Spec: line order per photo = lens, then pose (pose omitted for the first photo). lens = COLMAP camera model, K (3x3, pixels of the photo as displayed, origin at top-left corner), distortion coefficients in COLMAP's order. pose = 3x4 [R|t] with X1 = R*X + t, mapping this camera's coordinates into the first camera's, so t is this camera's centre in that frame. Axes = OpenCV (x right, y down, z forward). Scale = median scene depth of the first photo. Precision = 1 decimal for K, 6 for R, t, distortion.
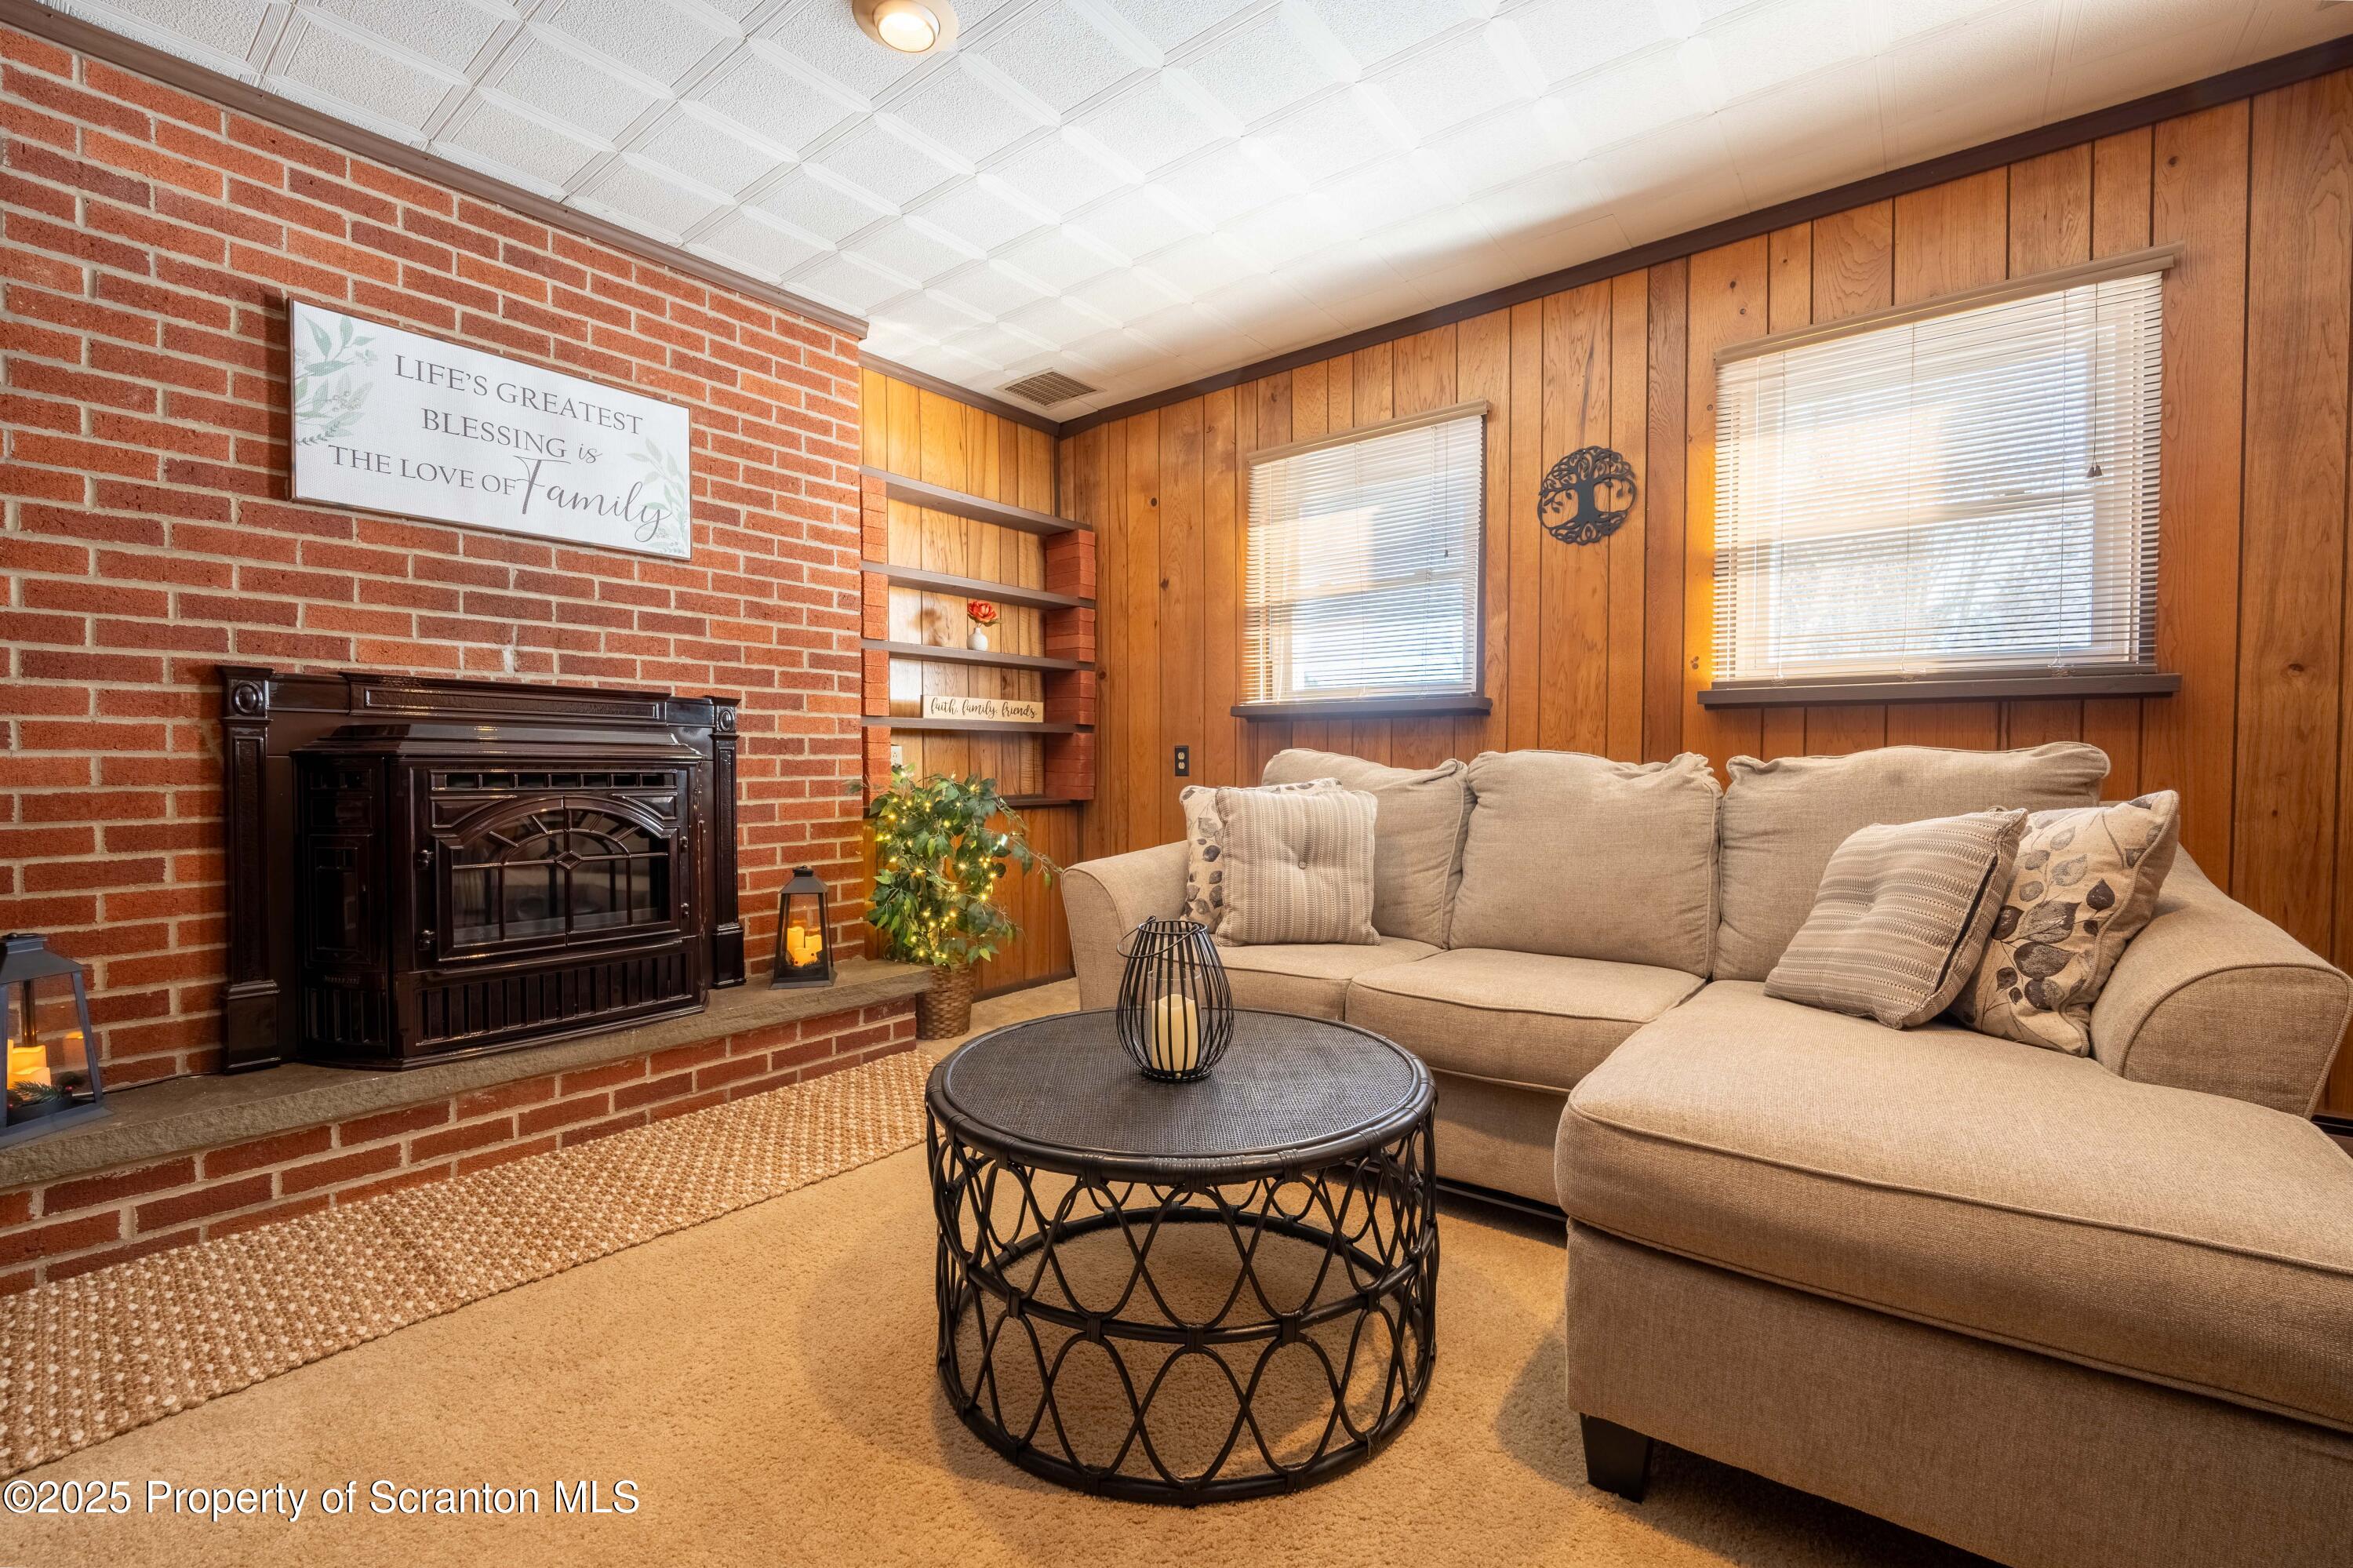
lens RADIAL K [[965.3, 0, 1199.9], [0, 965.3, 771.6], [0, 0, 1]] dist [-0.010724, -0.000435]
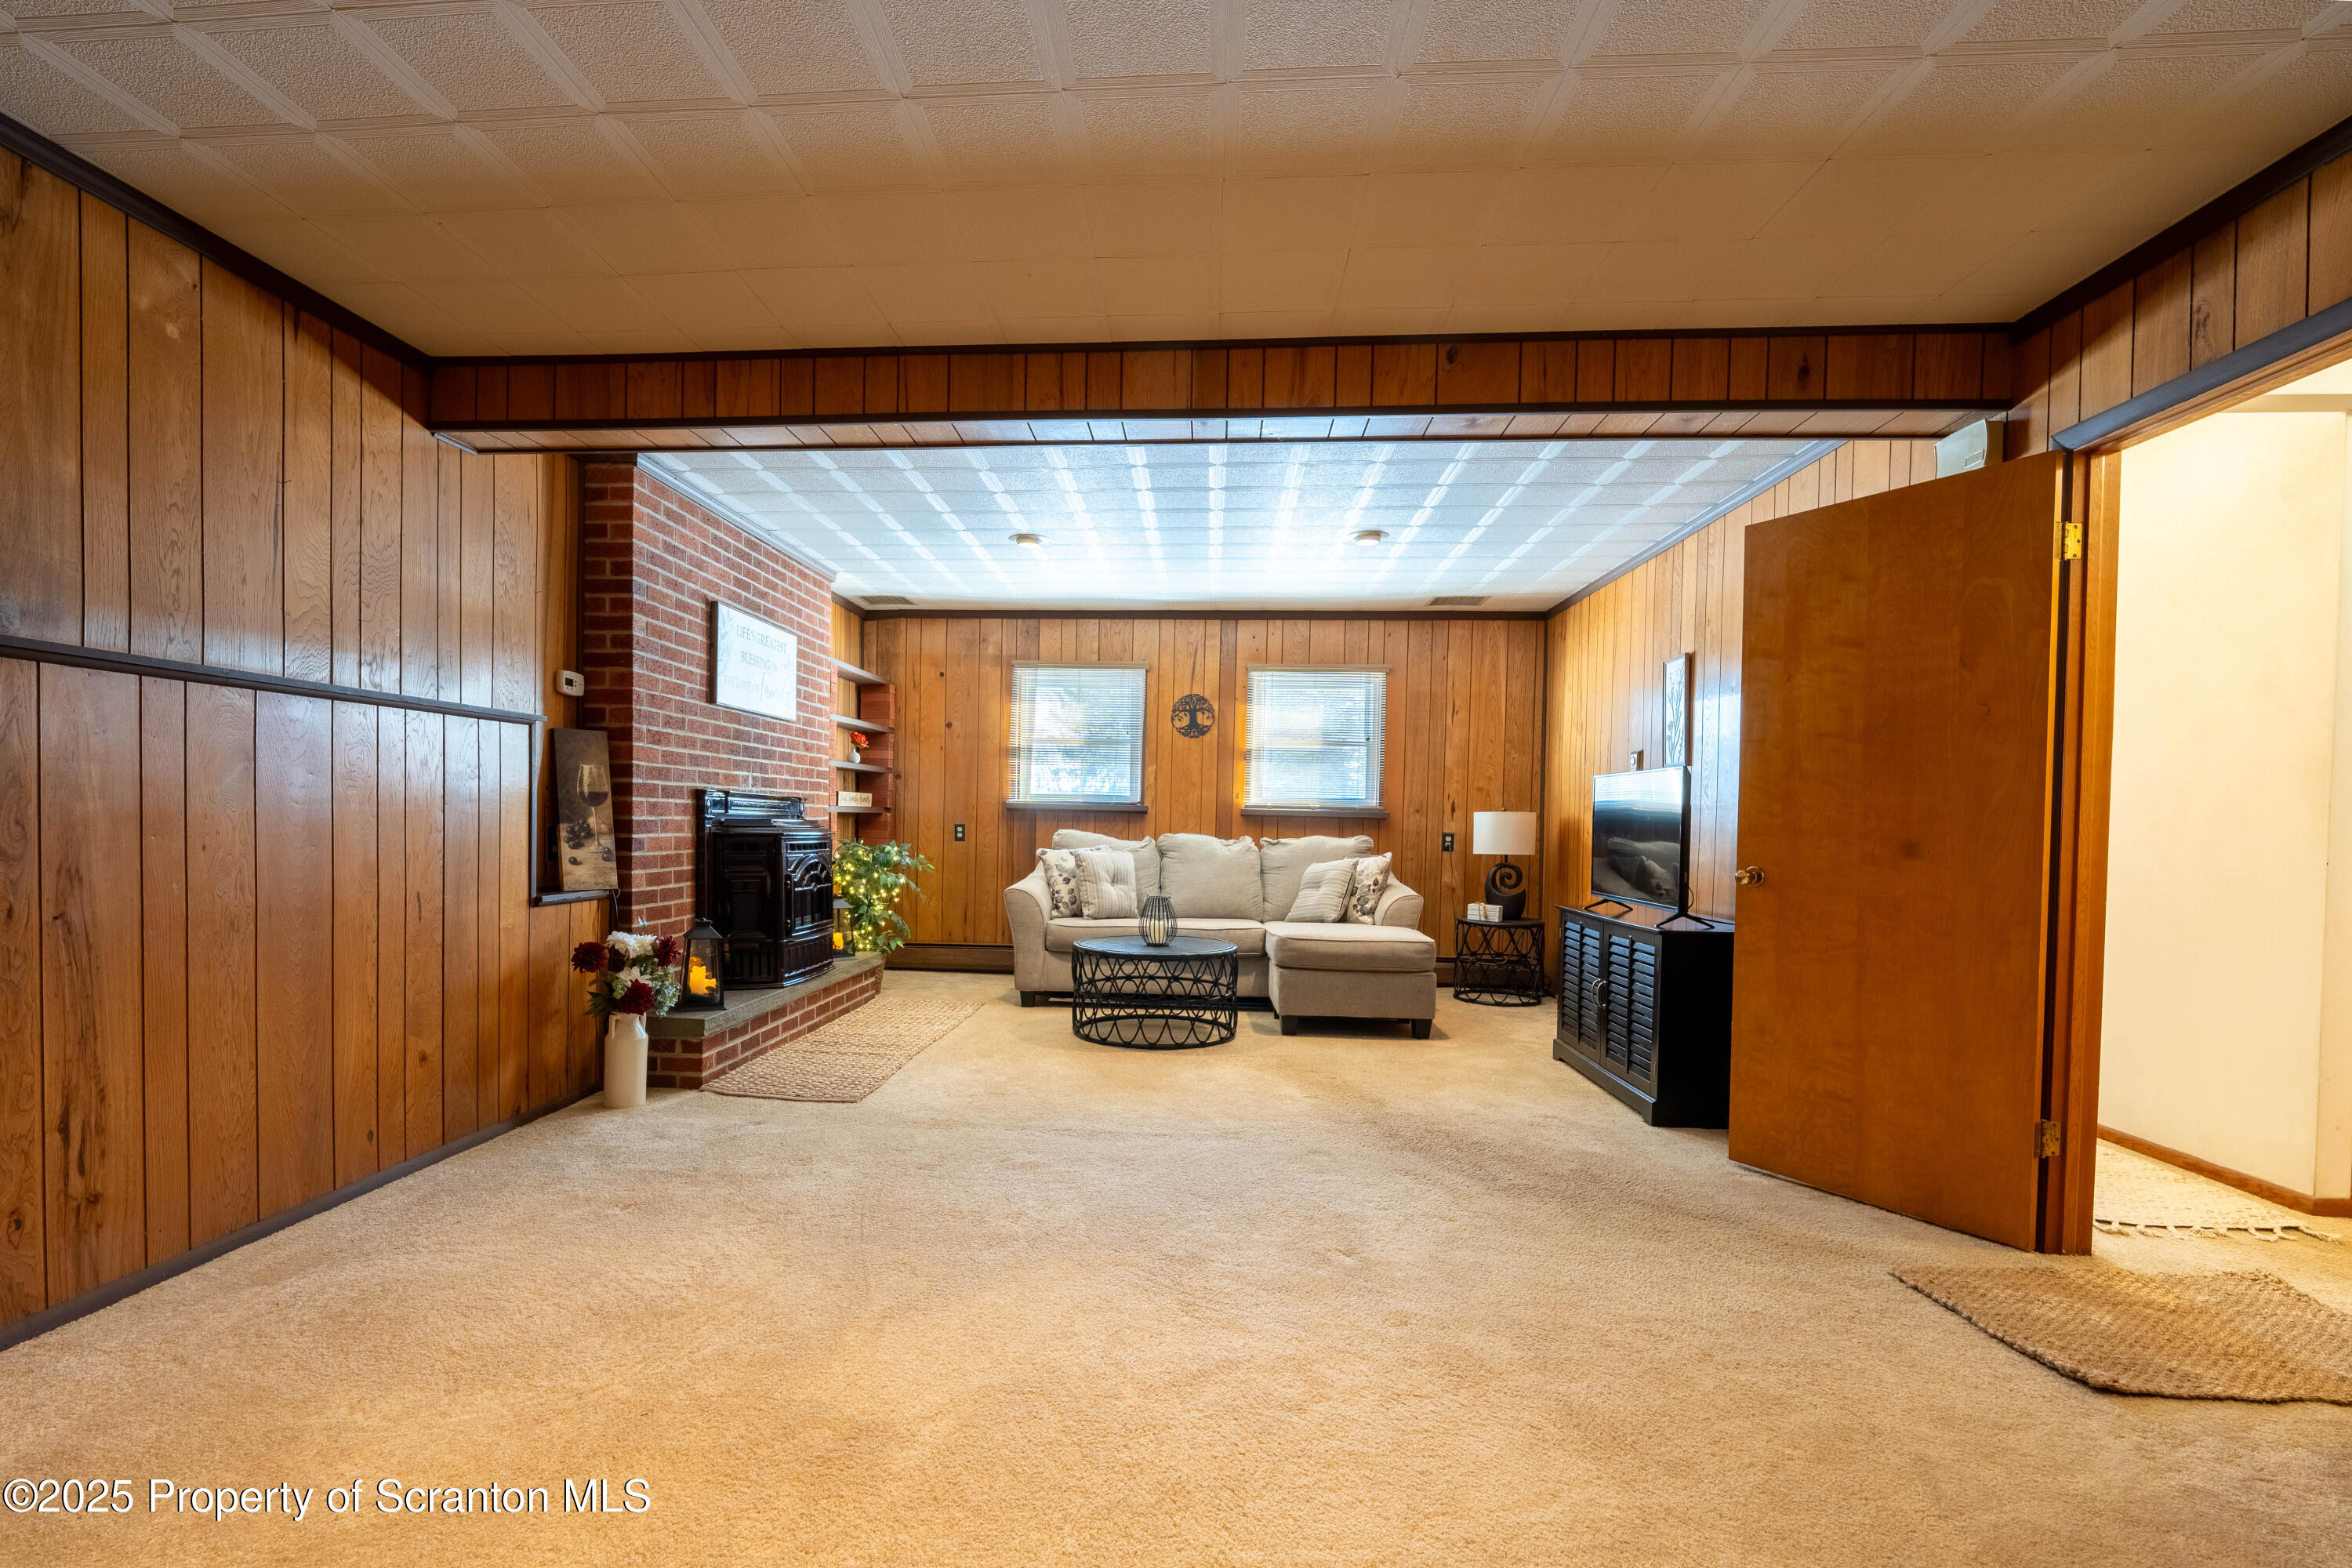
lens RADIAL K [[956.8, 0, 1177.5], [0, 956.8, 788.9], [0, 0, 1]] dist [0.000121, -0.000046]
pose [[0.826205, 0.036765, 0.562169, -1.025753], [-0.015302, 0.998965, -0.042842, -0.032702], [-0.563162, 0.026793, 0.825912, -0.937524]]
